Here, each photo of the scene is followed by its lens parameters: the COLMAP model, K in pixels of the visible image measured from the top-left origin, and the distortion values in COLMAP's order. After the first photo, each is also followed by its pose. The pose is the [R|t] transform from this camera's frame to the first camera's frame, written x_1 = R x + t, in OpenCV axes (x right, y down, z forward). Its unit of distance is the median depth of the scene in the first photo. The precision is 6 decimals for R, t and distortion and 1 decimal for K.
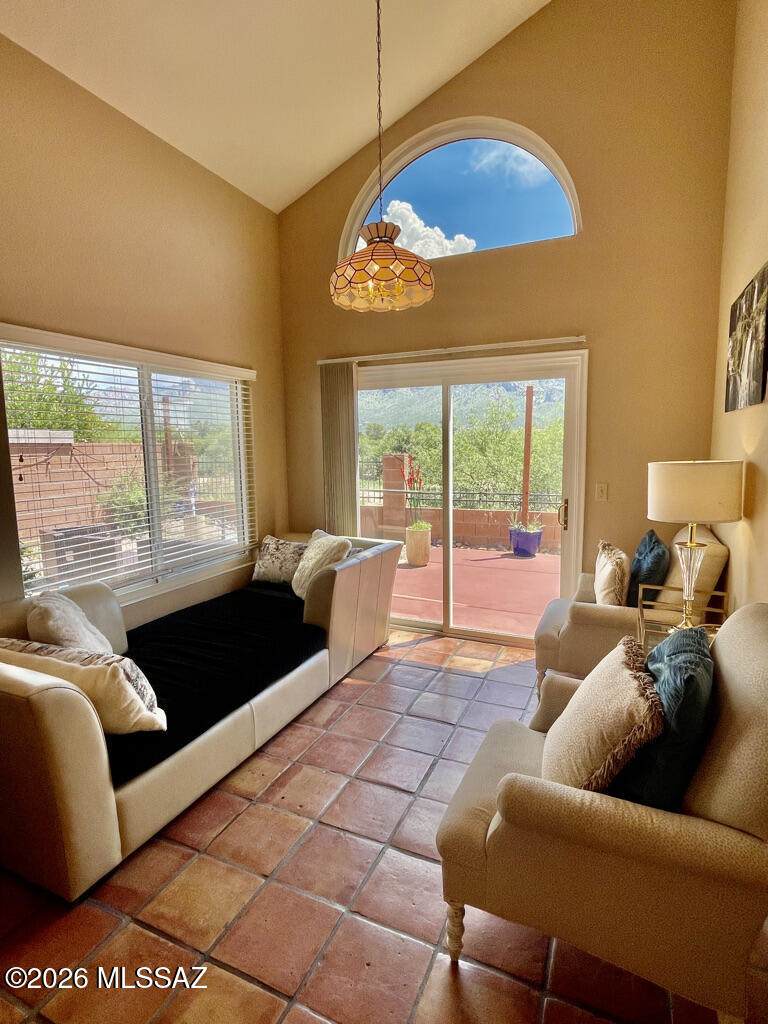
lens RADIAL K [[537.0, 0, 385.2], [0, 537.0, 510.6], [0, 0, 1]] dist [-0.001974, -0.000160]
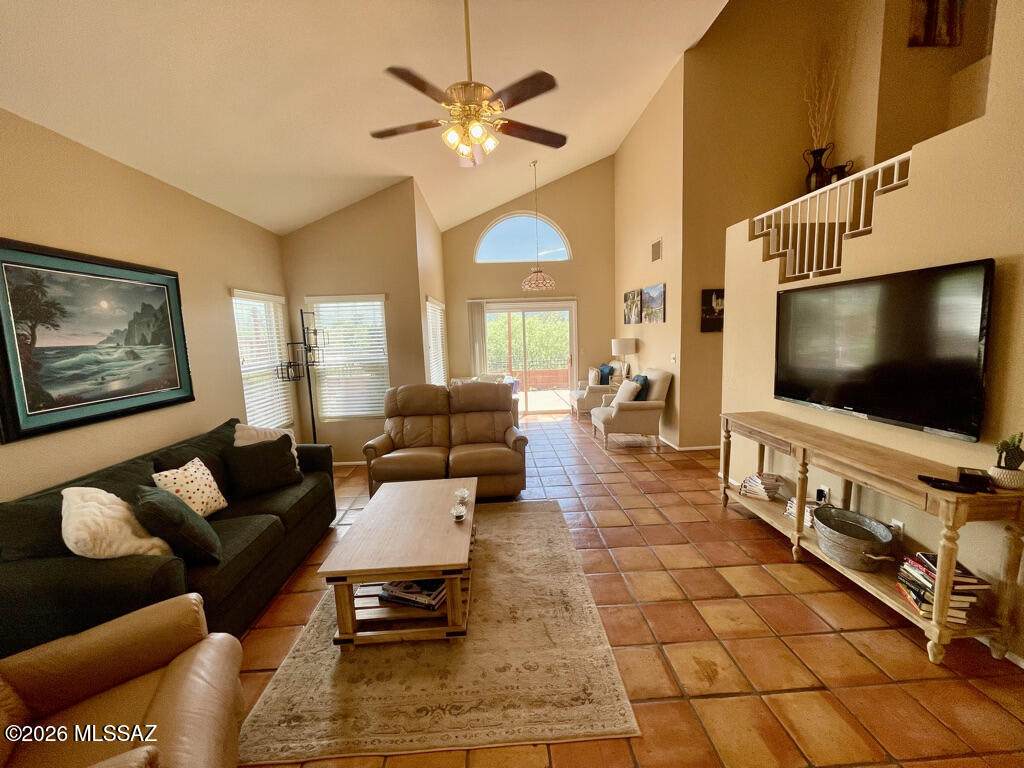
lens RADIAL K [[415.1, 0, 511.6], [0, 415.1, 382.8], [0, 0, 1]] dist [-0.002430, -0.000336]
pose [[0.890053, -0.069112, 0.450587, -0.840366], [0.075376, 0.997147, 0.004053, 0.085196], [-0.449582, 0.030356, 0.892723, -0.704908]]
